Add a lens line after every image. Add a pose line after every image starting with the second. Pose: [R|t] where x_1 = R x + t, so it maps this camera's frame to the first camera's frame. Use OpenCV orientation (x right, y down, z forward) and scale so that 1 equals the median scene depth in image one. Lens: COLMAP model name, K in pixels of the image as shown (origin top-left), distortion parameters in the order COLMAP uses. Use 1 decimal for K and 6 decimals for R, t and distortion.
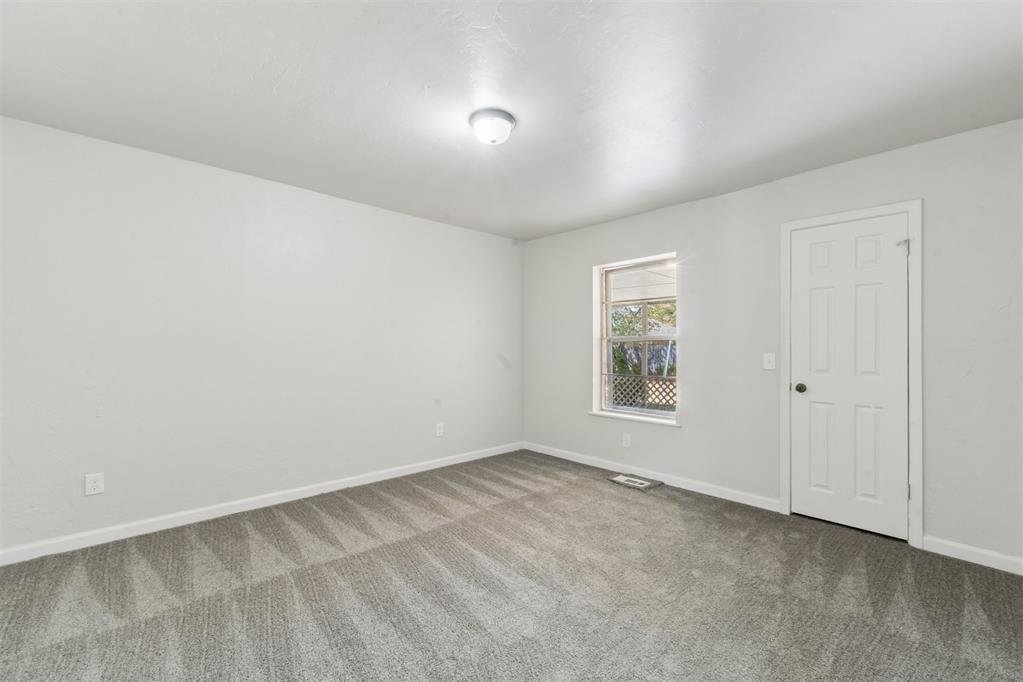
lens RADIAL K [[435.7, 0, 514.0], [0, 435.7, 339.1], [0, 0, 1]] dist [0.012460, -0.000396]
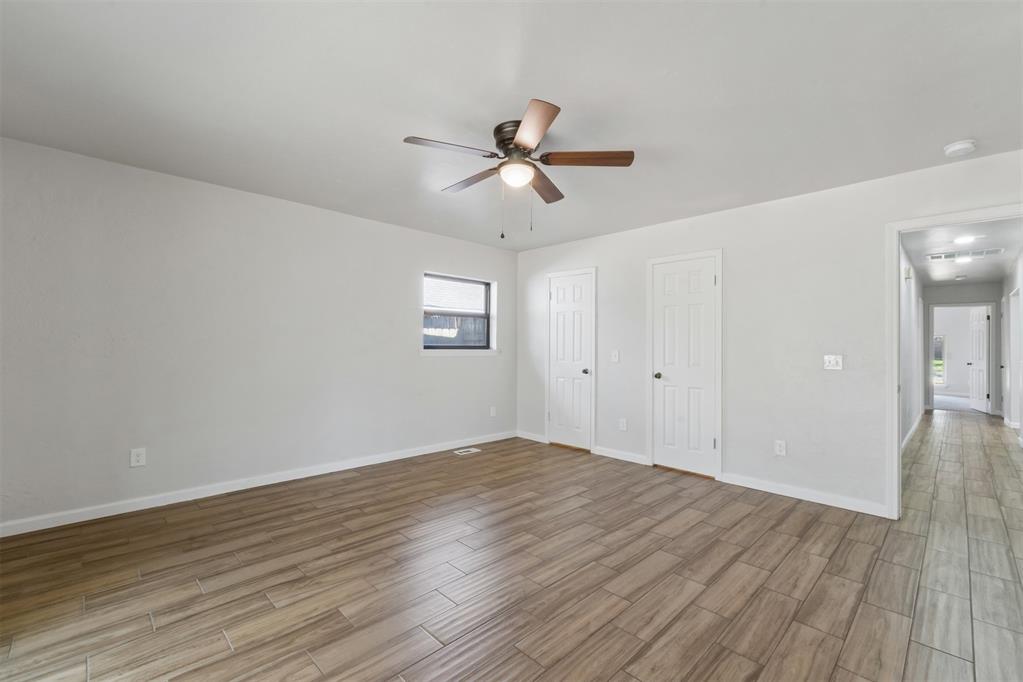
lens RADIAL K [[435.7, 0, 517.1], [0, 435.7, 339.9], [0, 0, 1]] dist [0.012460, -0.000396]
pose [[0.999898, 0.004335, 0.013595, 0.184475], [-0.004318, 0.999990, -0.001260, -0.001894], [-0.013601, 0.001201, 0.999907, -0.422648]]
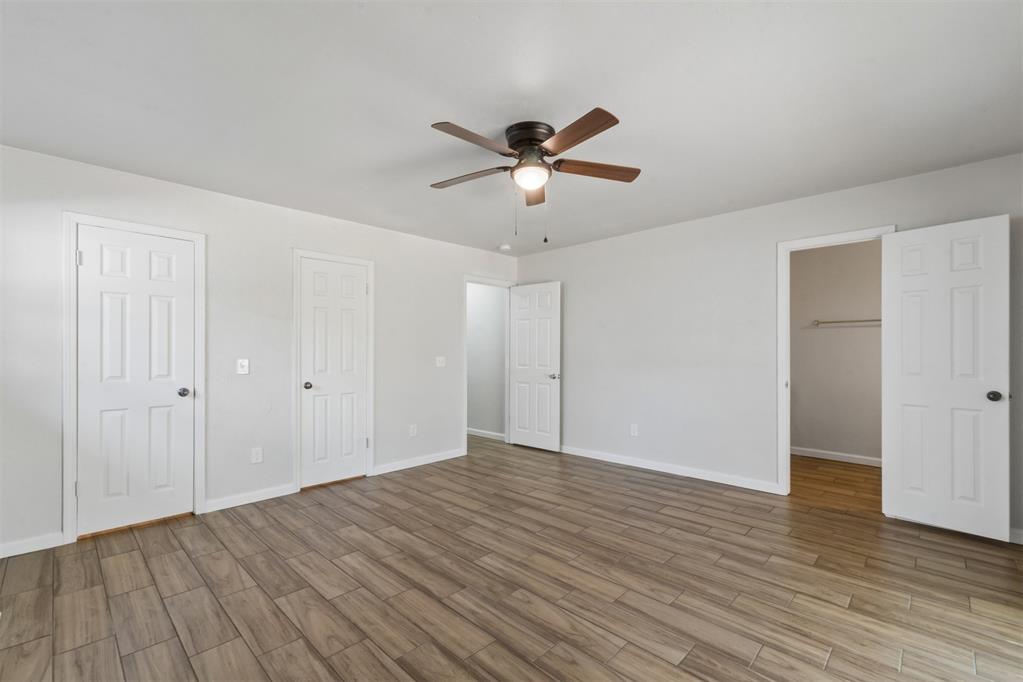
lens RADIAL K [[435.7, 0, 515.5], [0, 435.7, 351.1], [0, 0, 1]] dist [0.012460, -0.000396]
pose [[-0.031502, -0.004259, 0.999495, -0.623722], [-0.013031, 0.999908, 0.003850, 0.000503], [-0.999419, -0.012903, -0.031554, 0.465666]]
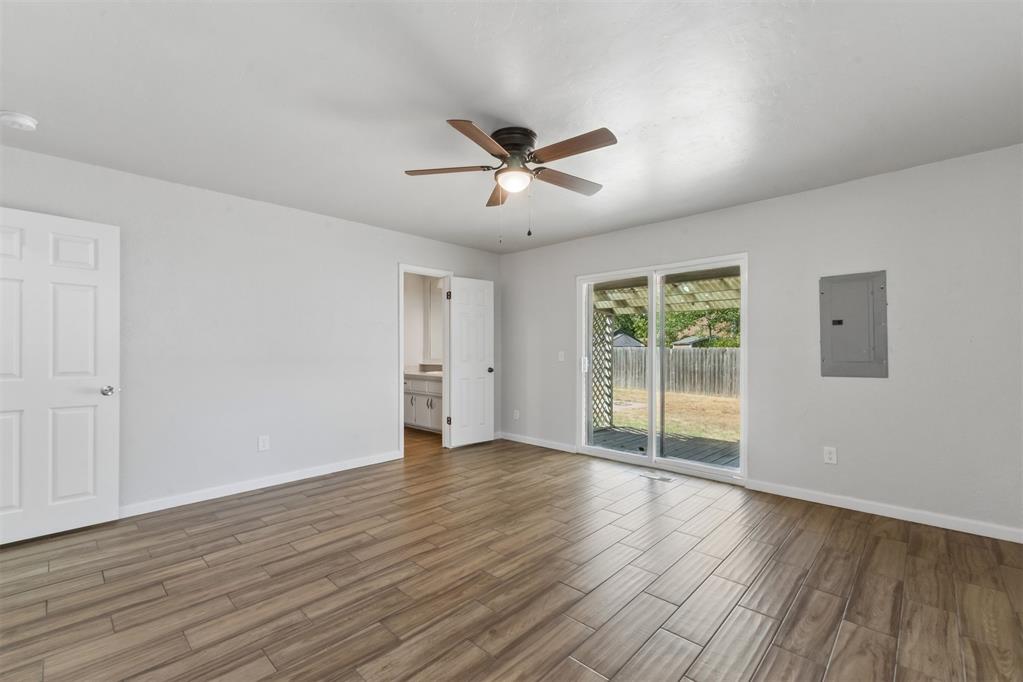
lens RADIAL K [[435.7, 0, 506.6], [0, 435.7, 345.7], [0, 0, 1]] dist [0.012460, -0.000396]
pose [[-0.999667, -0.007146, -0.024787, 0.231016], [-0.006585, 0.999722, -0.022641, 0.023492], [0.024942, -0.022470, -0.999436, 1.271450]]
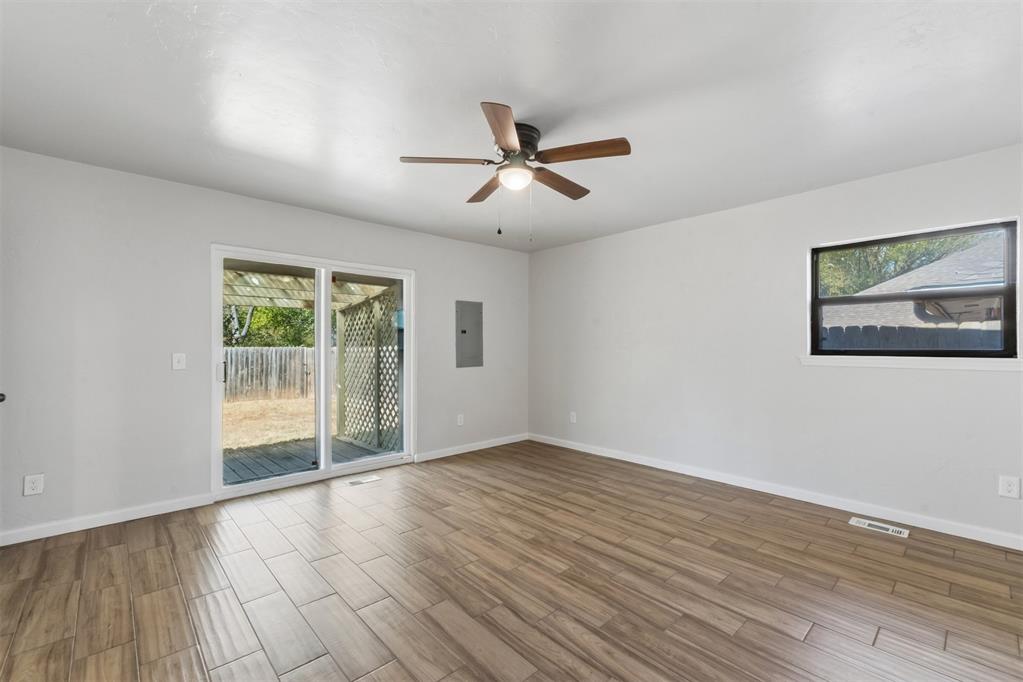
lens RADIAL K [[435.7, 0, 510.5], [0, 435.7, 340.4], [0, 0, 1]] dist [0.012460, -0.000396]
pose [[-0.030660, -0.025982, -0.999192, 1.038205], [0.013605, 0.999559, -0.026409, 0.013368], [0.999437, -0.014404, -0.030293, 0.426074]]
